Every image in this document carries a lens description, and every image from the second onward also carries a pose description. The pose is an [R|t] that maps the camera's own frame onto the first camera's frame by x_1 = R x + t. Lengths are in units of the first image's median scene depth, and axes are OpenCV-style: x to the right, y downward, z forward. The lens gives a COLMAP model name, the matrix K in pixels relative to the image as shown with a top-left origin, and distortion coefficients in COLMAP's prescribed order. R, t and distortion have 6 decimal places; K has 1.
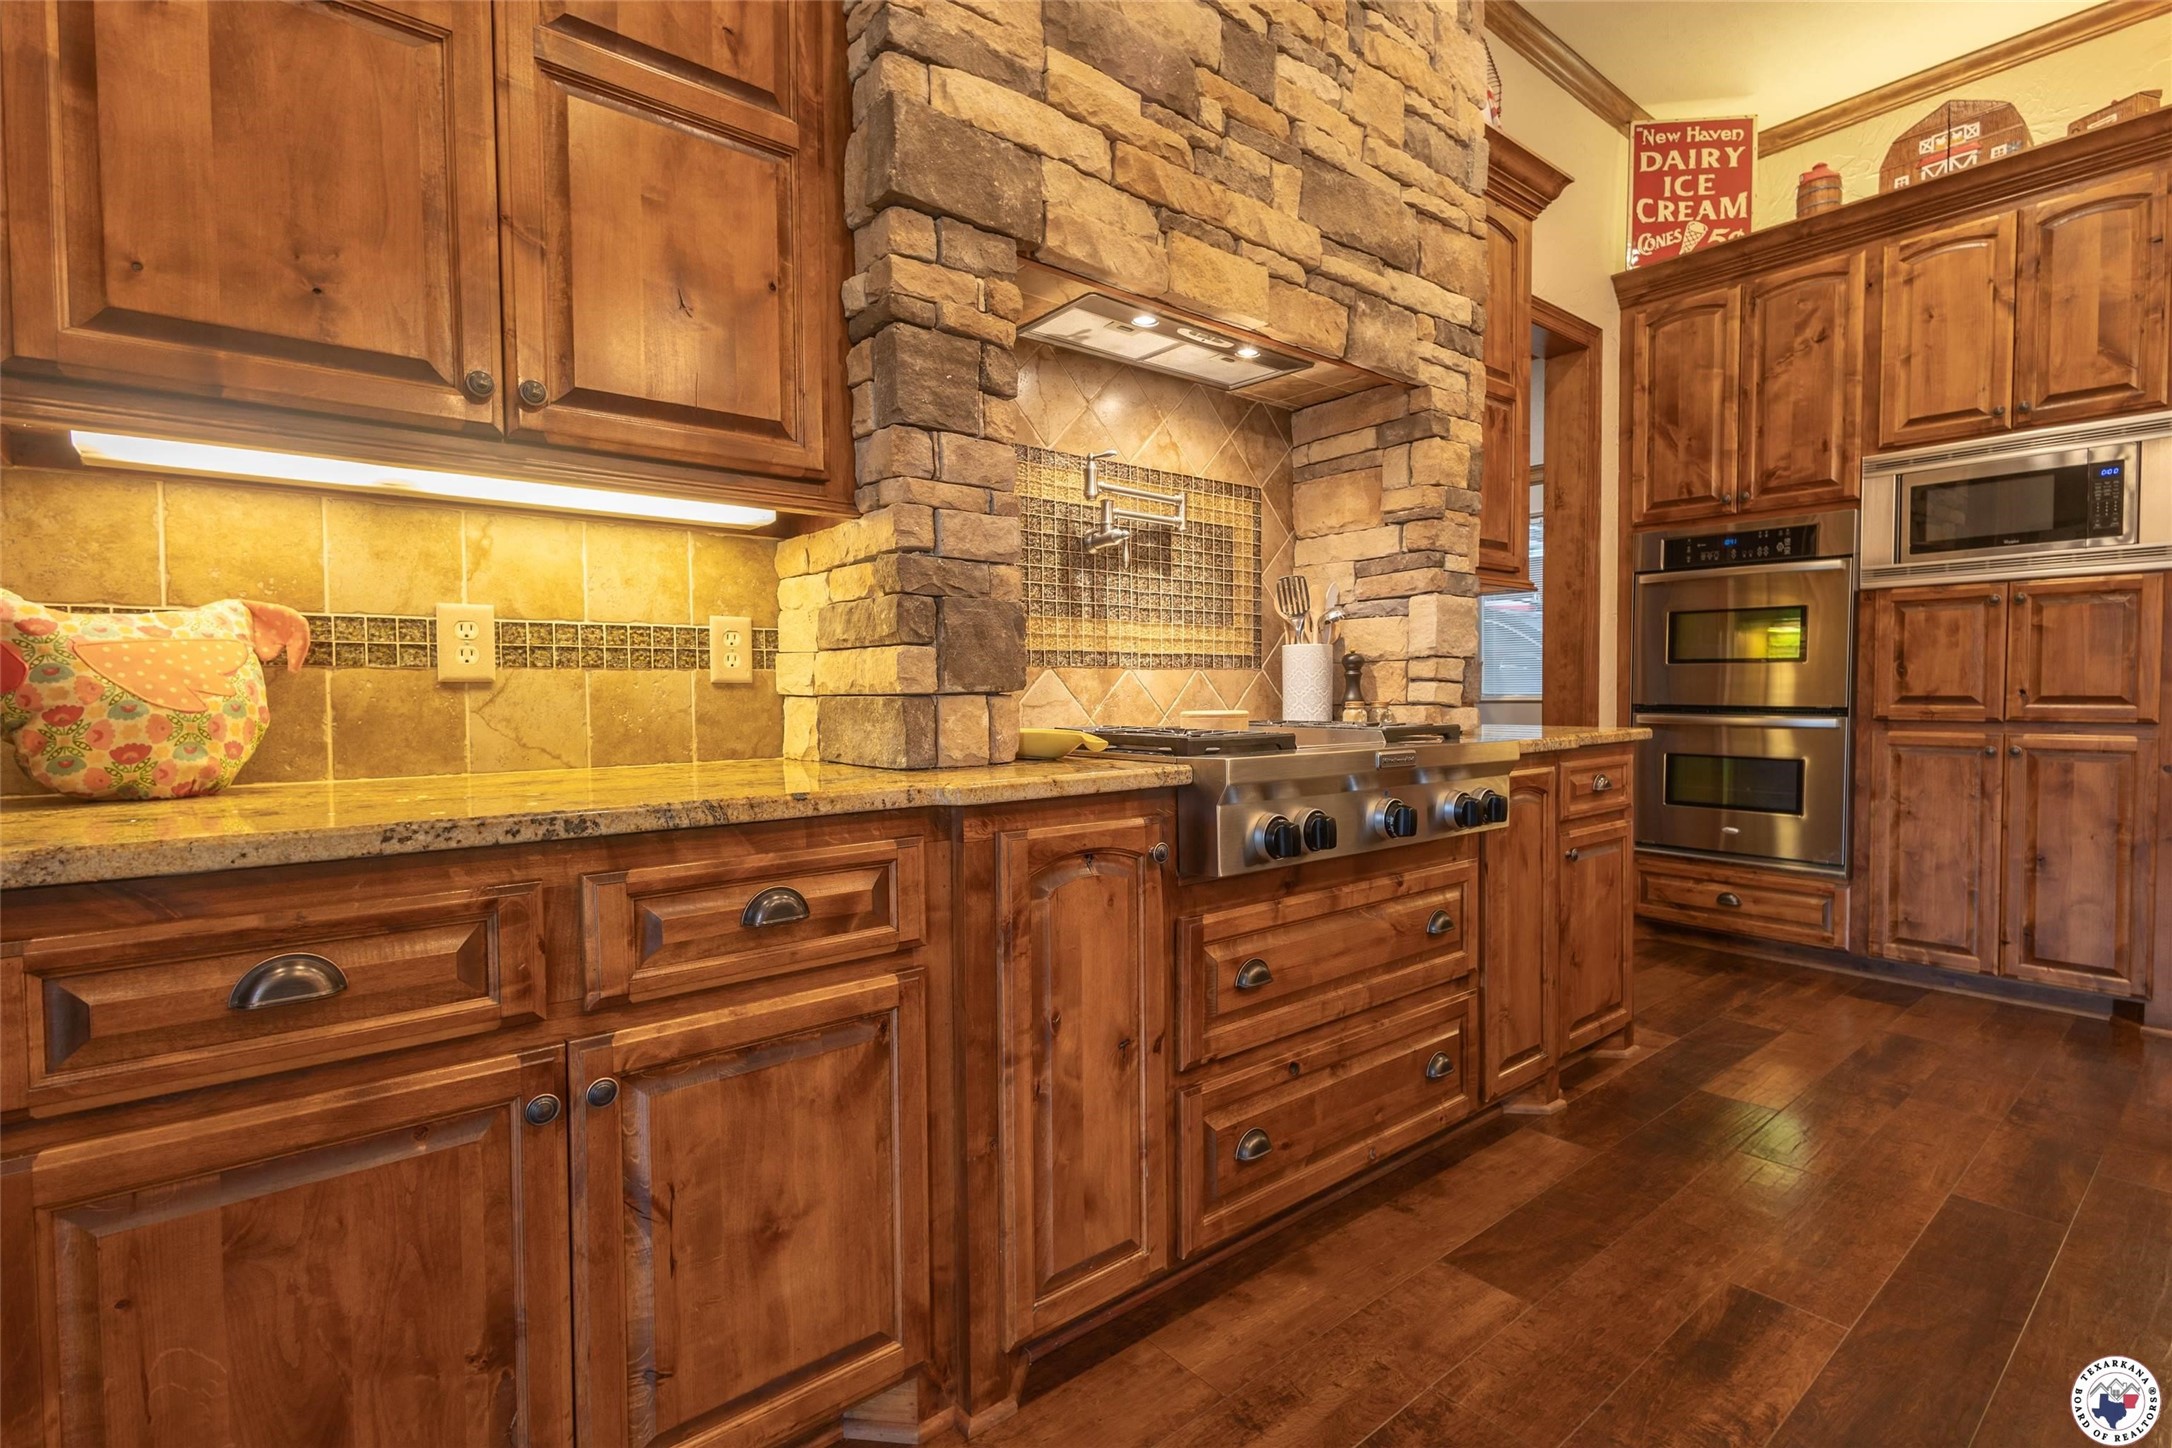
lens RADIAL K [[1004.2, 0, 1086.0], [0, 1004.2, 724.0], [0, 0, 1]] dist [-0.000039, 0.013391]
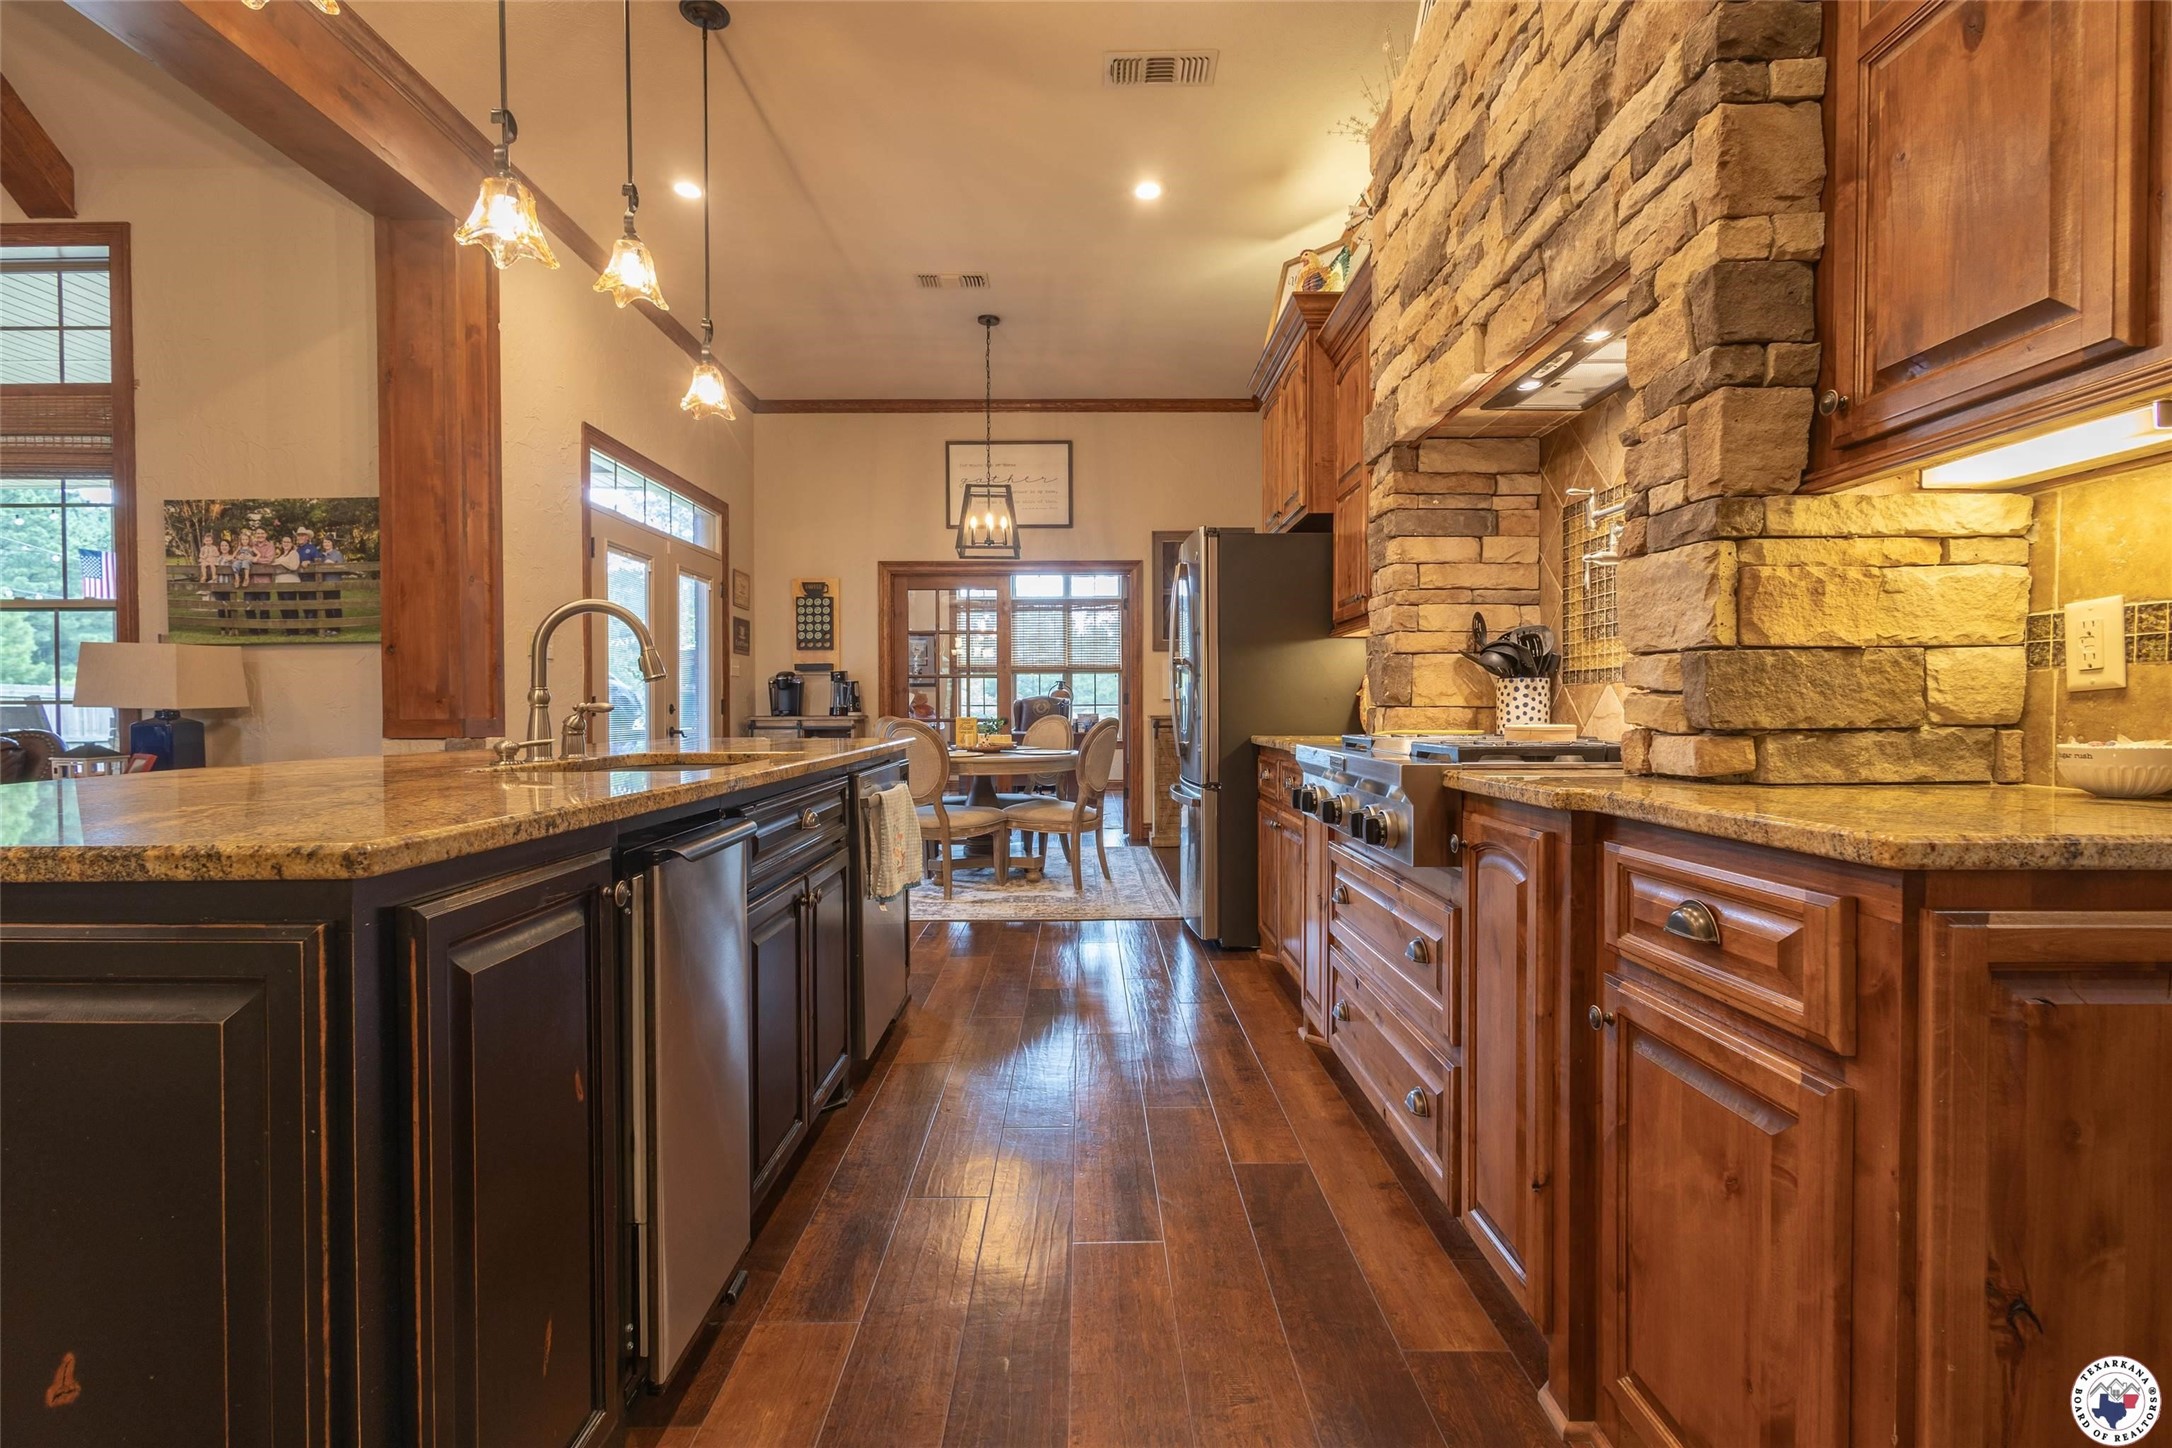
lens RADIAL K [[1004.2, 0, 1086.0], [0, 1004.2, 724.0], [0, 0, 1]] dist [-0.000039, 0.013391]
pose [[-0.632992, 0.019323, -0.773918, 1.233539], [-0.020530, 0.998918, 0.041733, -0.046763], [0.773886, 0.042305, -0.631910, 1.296176]]
